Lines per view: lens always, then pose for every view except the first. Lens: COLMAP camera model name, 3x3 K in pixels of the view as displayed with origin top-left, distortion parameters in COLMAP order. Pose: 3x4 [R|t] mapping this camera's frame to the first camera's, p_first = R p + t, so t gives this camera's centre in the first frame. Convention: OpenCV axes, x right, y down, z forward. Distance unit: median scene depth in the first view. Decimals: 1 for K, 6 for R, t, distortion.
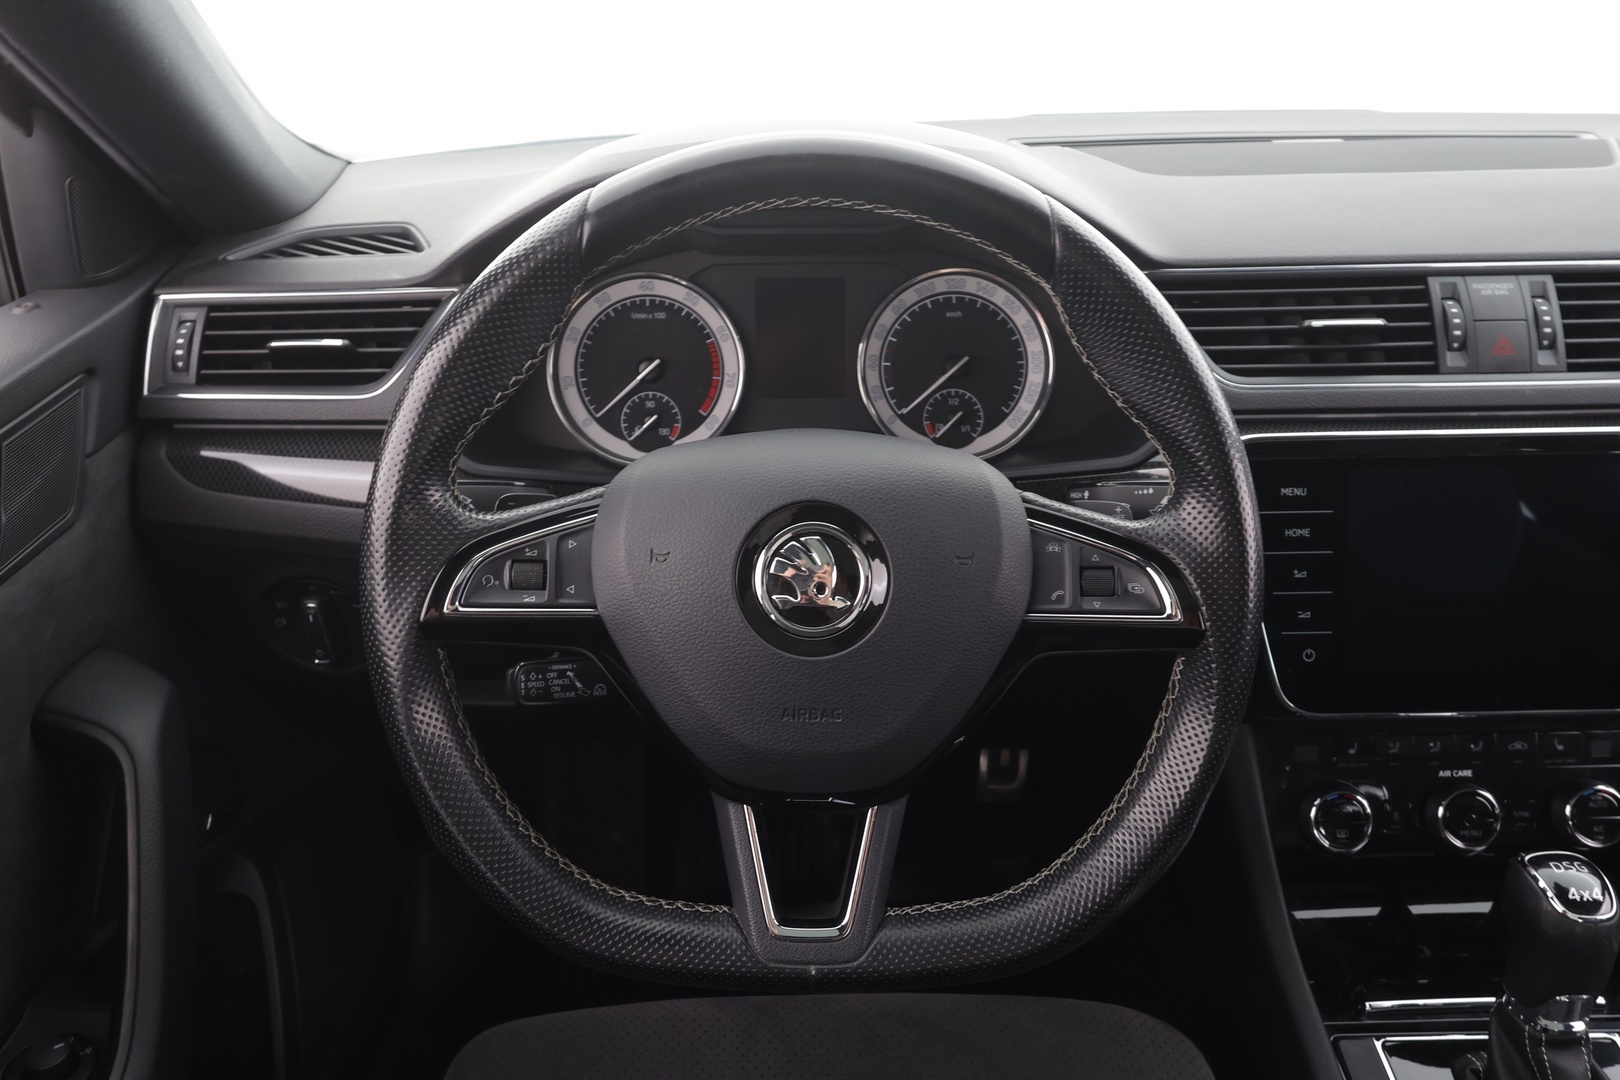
lens RADIAL K [[1220.8, 0, 808.8], [0, 1220.8, 543.5], [0, 0, 1]] dist [-0.003561, 0.007992]
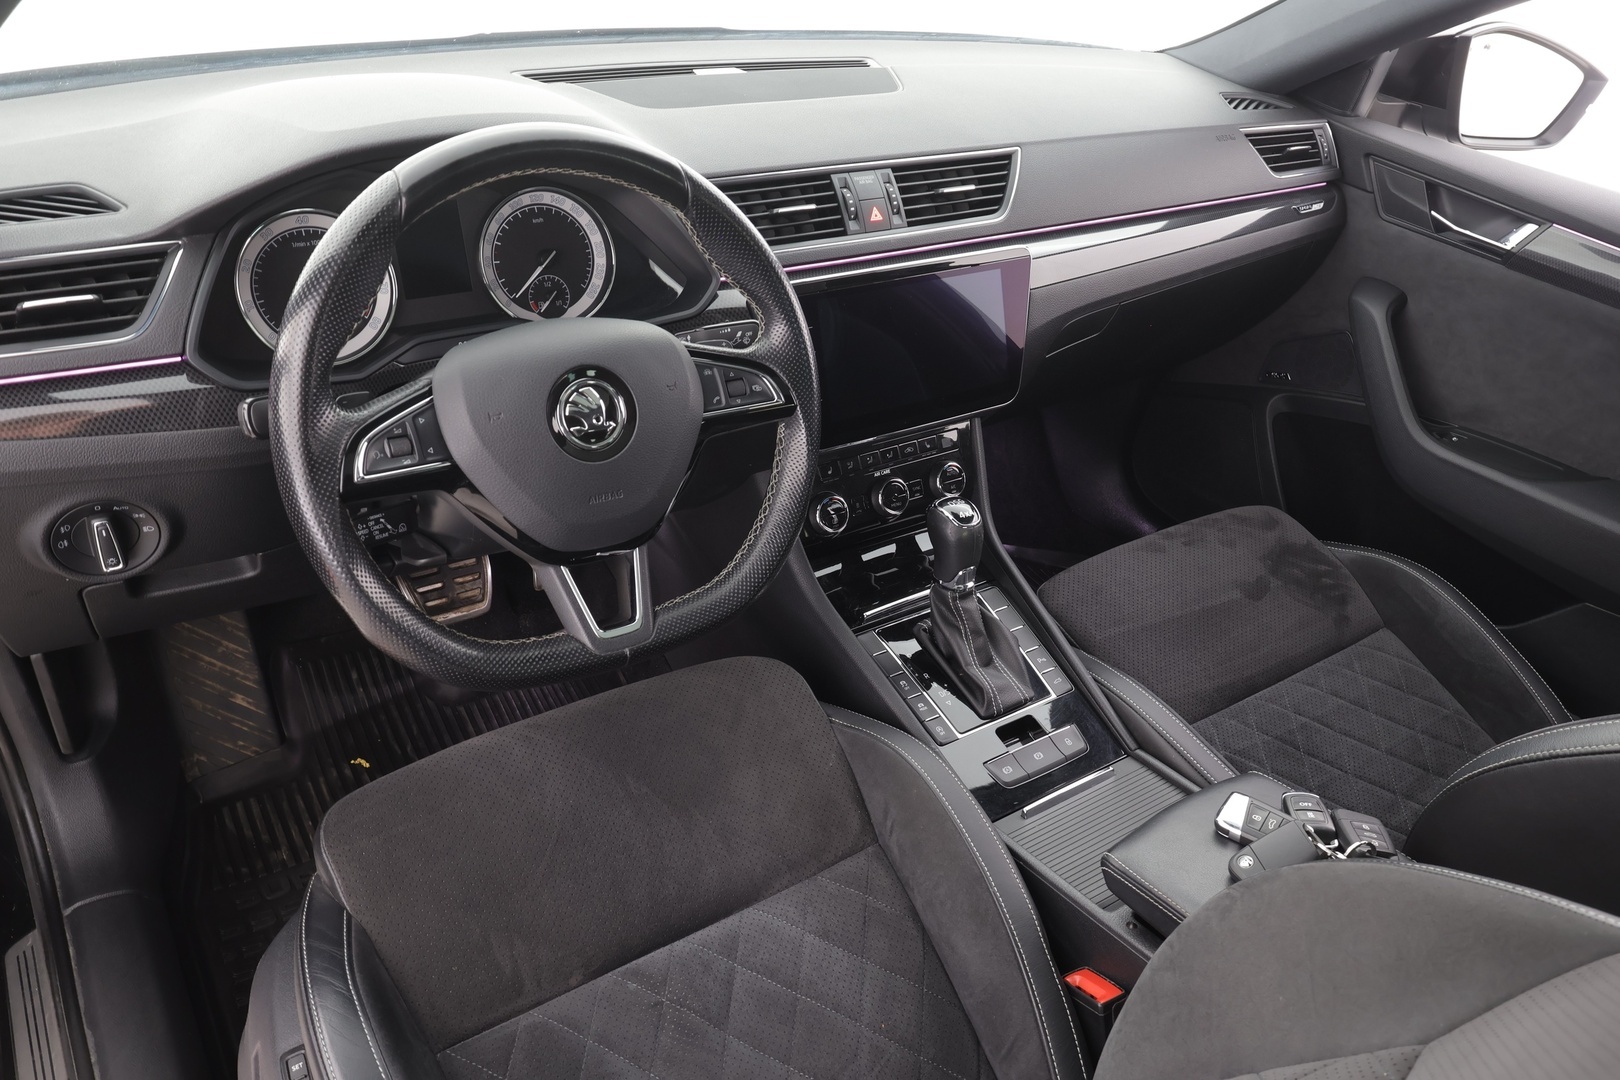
lens RADIAL K [[1184.2, 0, 816.0], [0, 1184.2, 544.2], [0, 0, 1]] dist [0.012204, -0.005555]
pose [[0.826635, -0.230296, 0.513457, -0.448605], [0.156667, 0.970534, 0.183080, -0.033088], [-0.540490, -0.070899, 0.838358, -0.363362]]
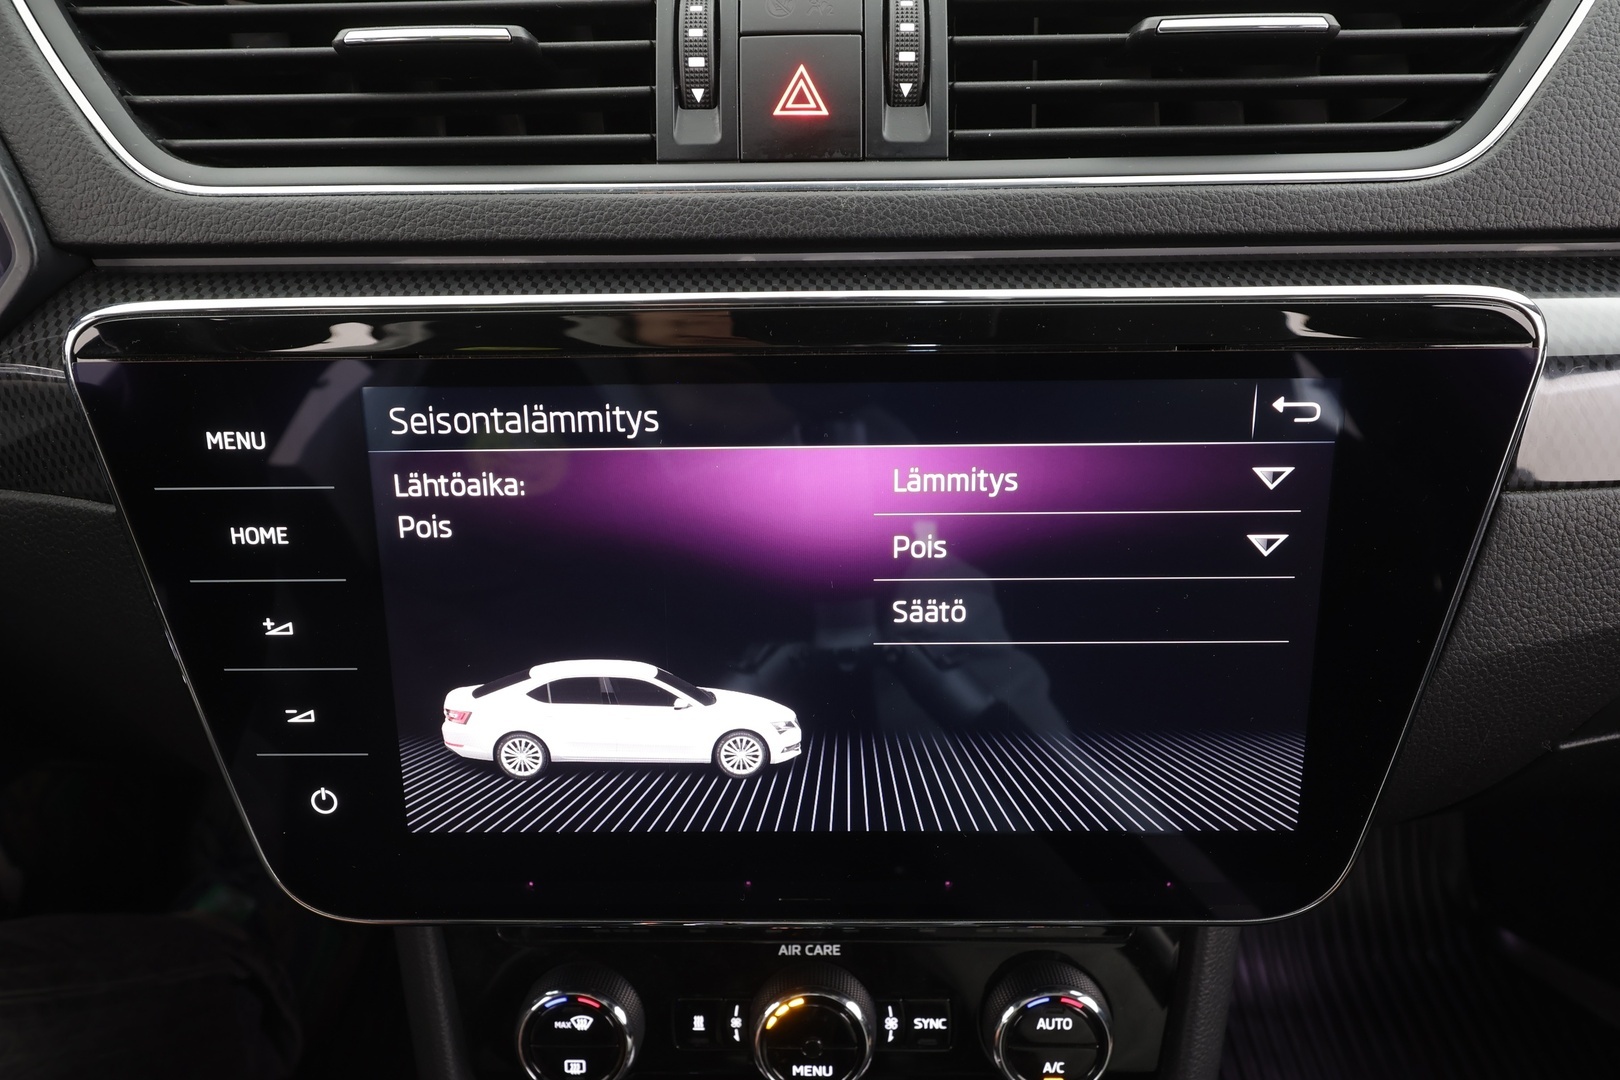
lens RADIAL K [[1075.1, 0, 808.3], [0, 1075.1, 534.9], [0, 0, 1]] dist [-0.004642, -0.000908]
pose [[0.999831, 0.010260, -0.015248, 0.583454], [-0.008066, 0.990460, 0.137562, -0.061277], [0.016514, -0.137416, 0.990376, 0.610445]]
